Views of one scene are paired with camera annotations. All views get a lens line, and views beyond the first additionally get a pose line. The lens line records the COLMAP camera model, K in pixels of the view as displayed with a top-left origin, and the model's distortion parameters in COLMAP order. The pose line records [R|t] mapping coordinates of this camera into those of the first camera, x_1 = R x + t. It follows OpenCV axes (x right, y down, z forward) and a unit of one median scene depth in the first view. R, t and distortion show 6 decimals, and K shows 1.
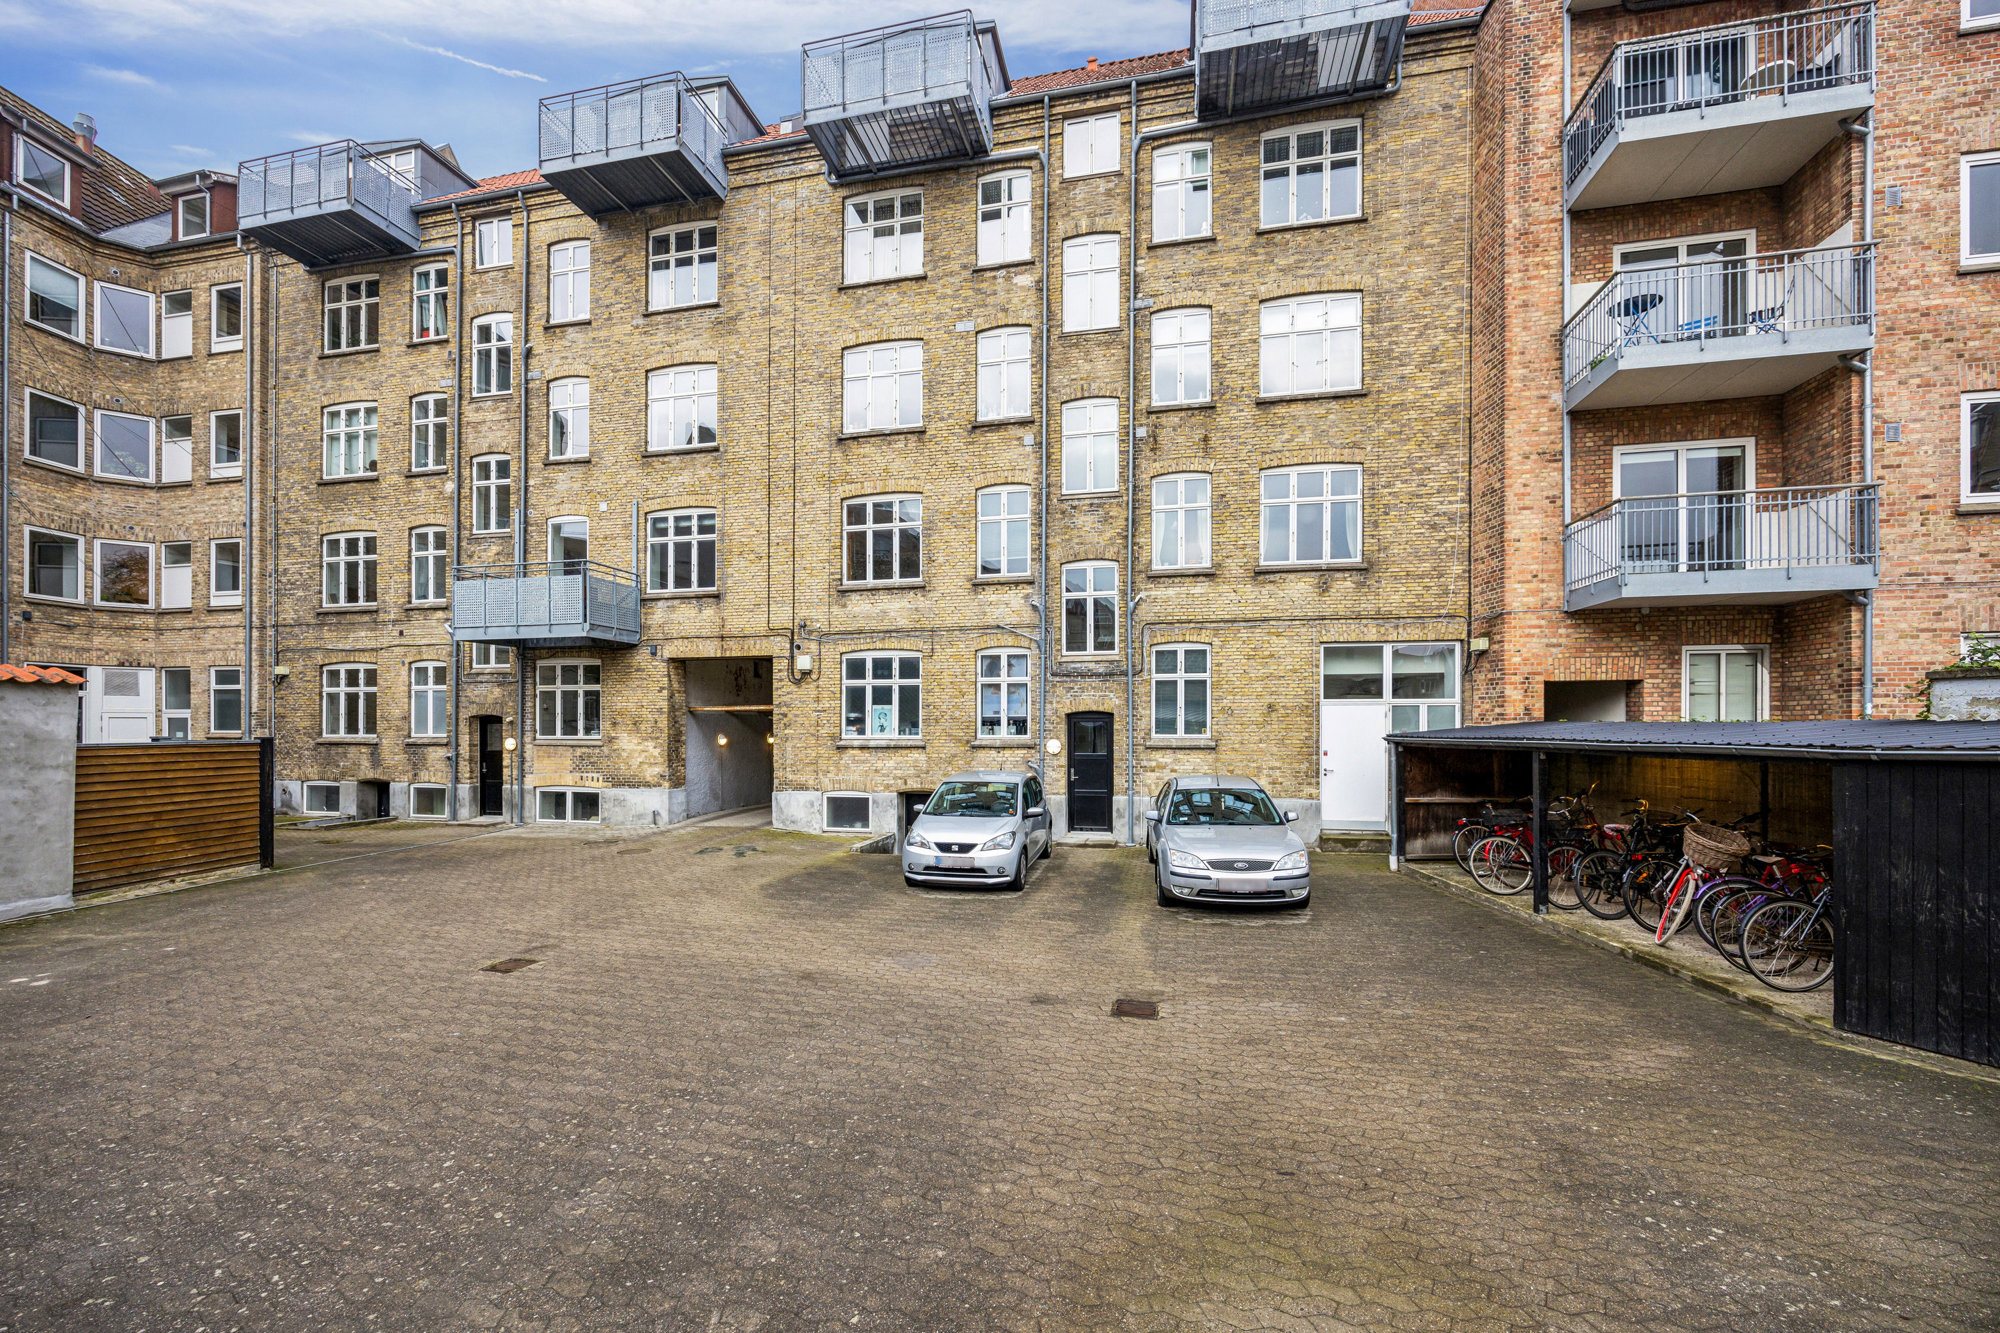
lens RADIAL K [[784.1, 0, 994.3], [0, 784.1, 726.4], [0, 0, 1]] dist [-0.002009, -0.000078]
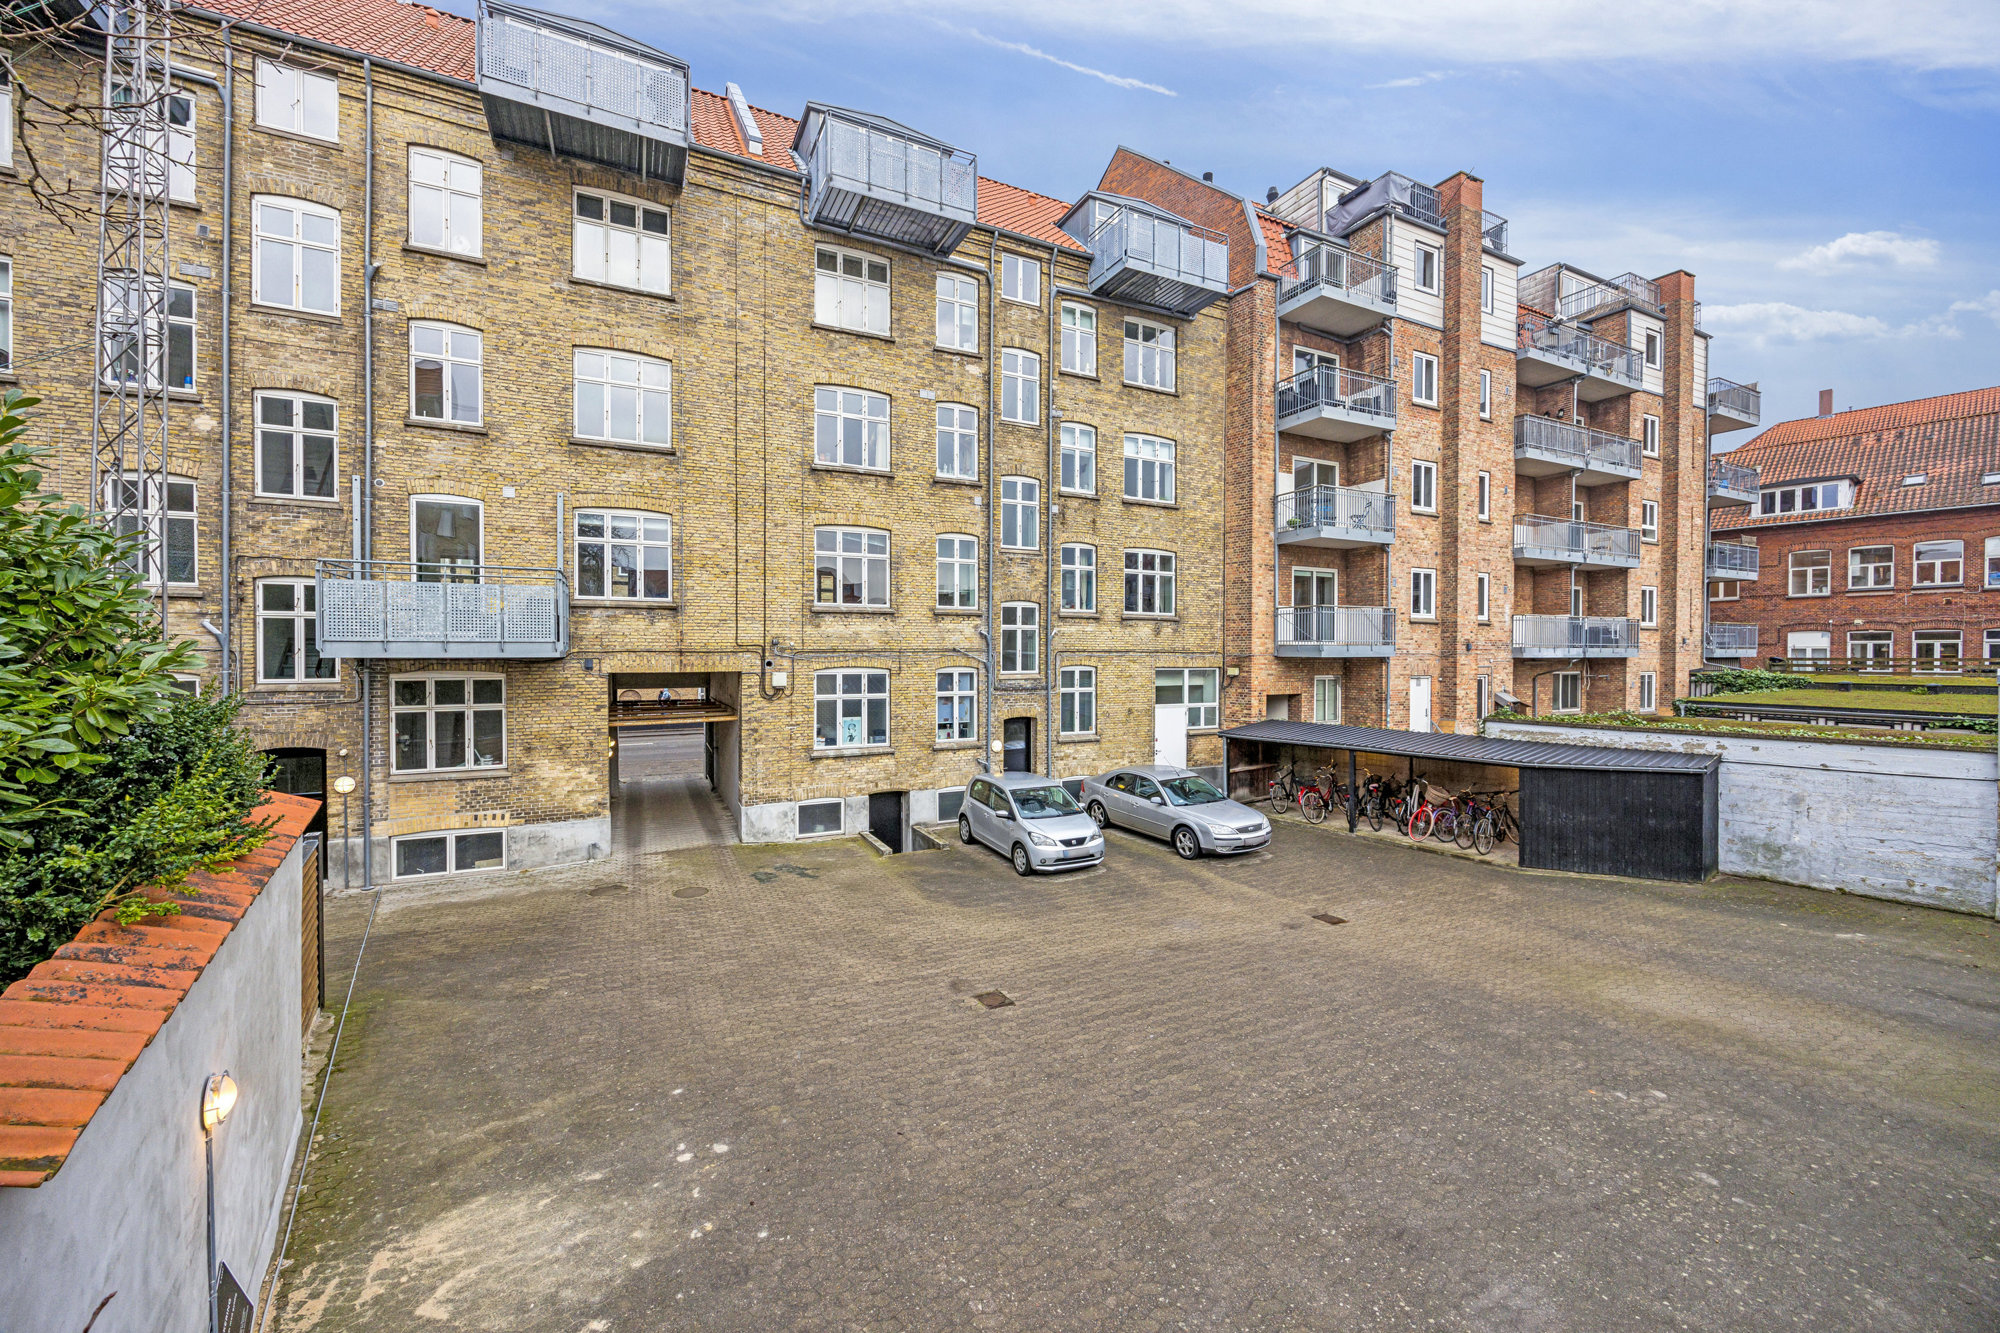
lens RADIAL K [[764.4, 0, 1000.0], [0, 764.4, 666.5], [0, 0, 1]] dist [-0.001587, 0.000056]
pose [[0.776786, -0.009341, 0.629695, -0.685890], [0.000609, 0.999901, 0.014081, -0.118285], [-0.629764, -0.010555, 0.776715, 0.034506]]
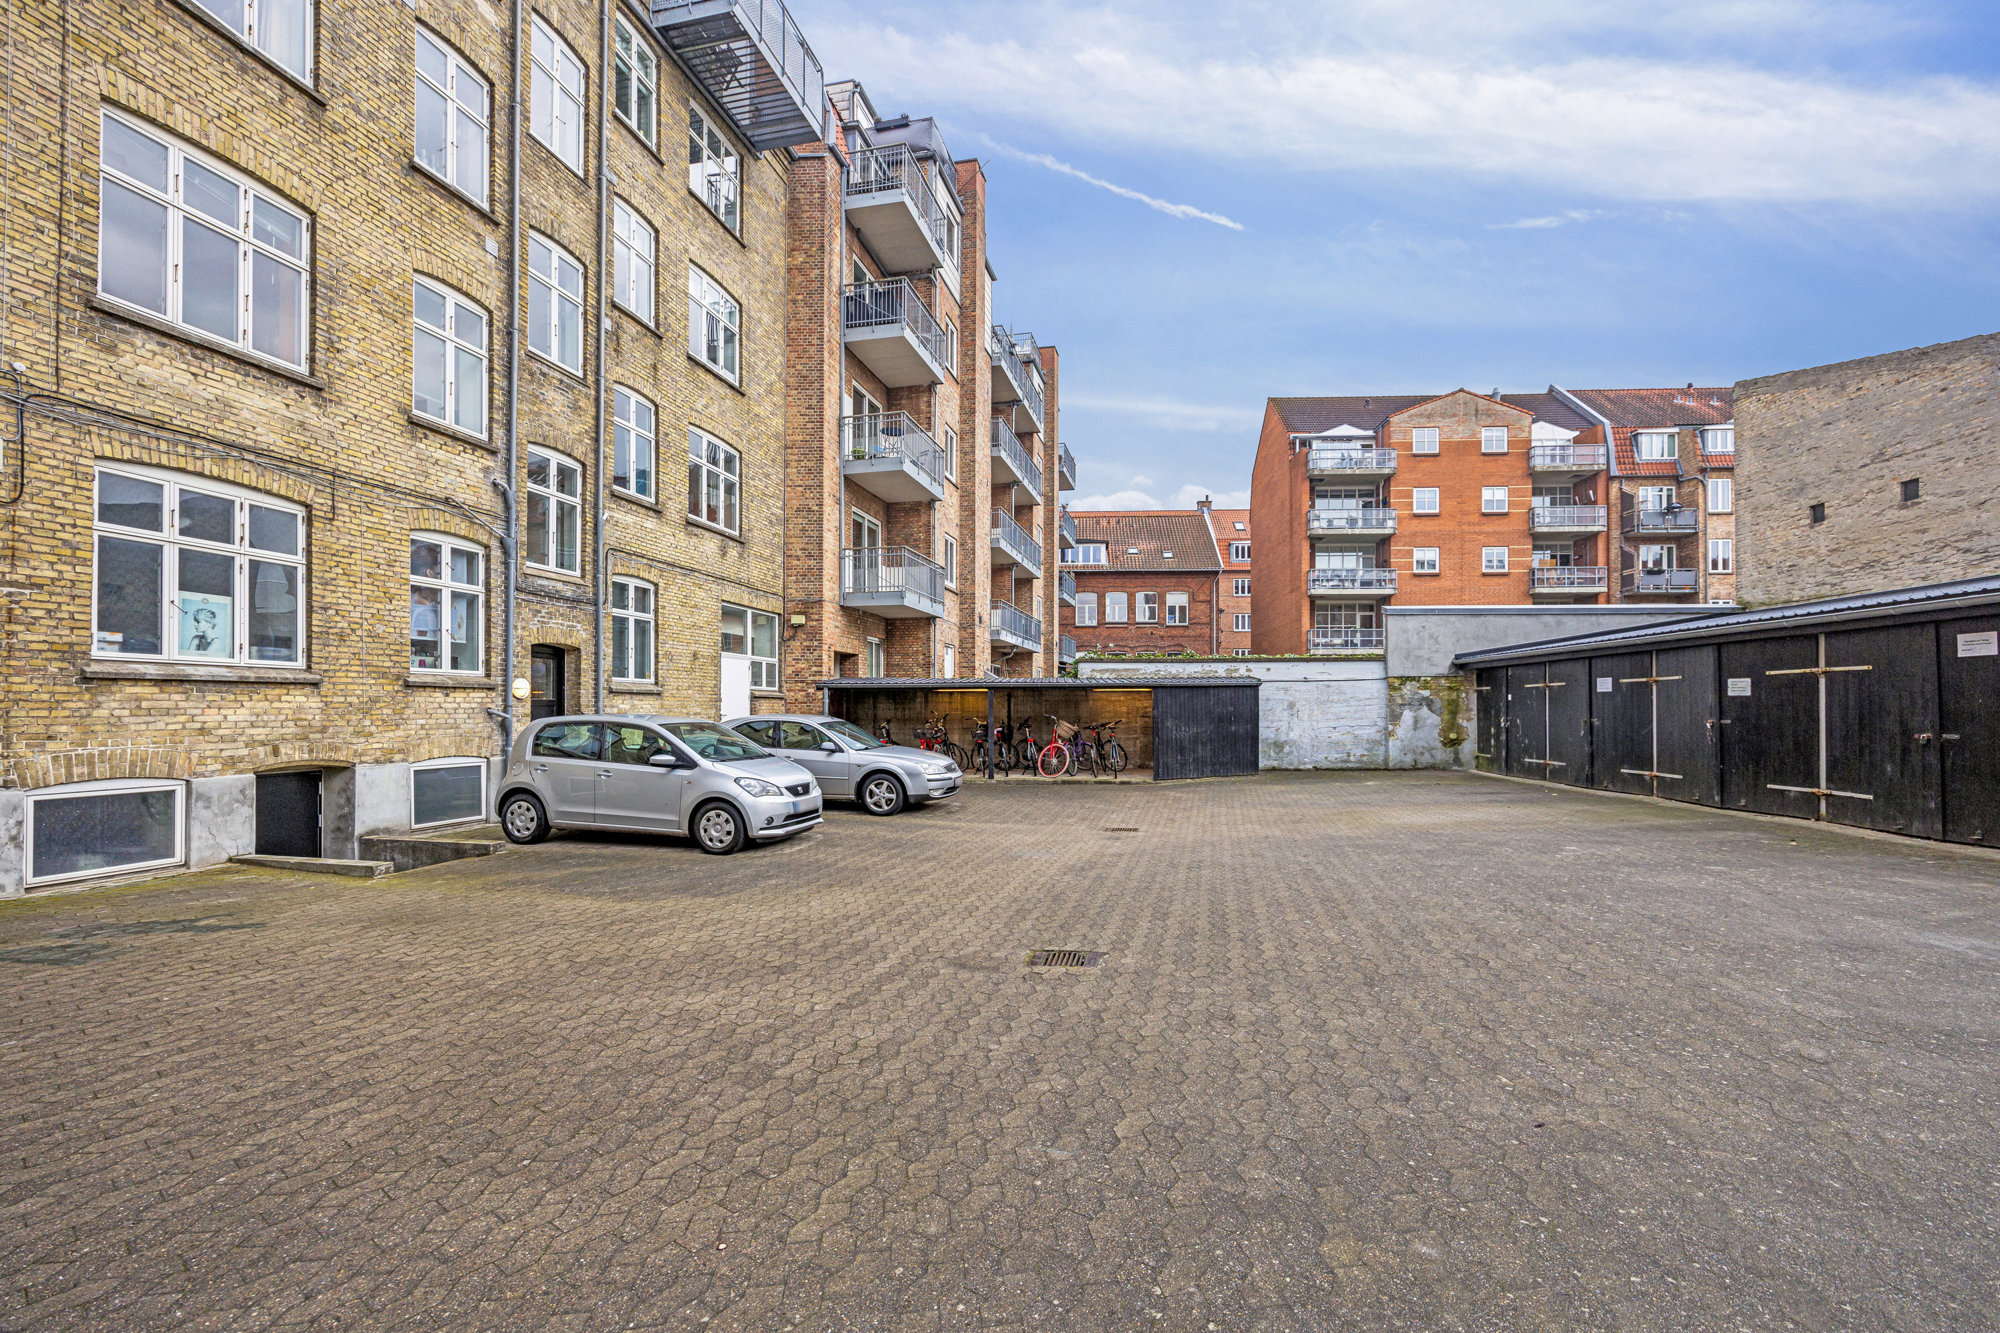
lens RADIAL K [[804.3, 0, 1022.3], [0, 804.3, 706.0], [0, 0, 1]] dist [-0.001057, -0.000265]
pose [[-0.000551, 0.007336, 0.999973, -0.658739], [0.001784, 0.999972, -0.007335, 0.047760], [-0.999998, 0.001780, -0.000564, 0.524001]]
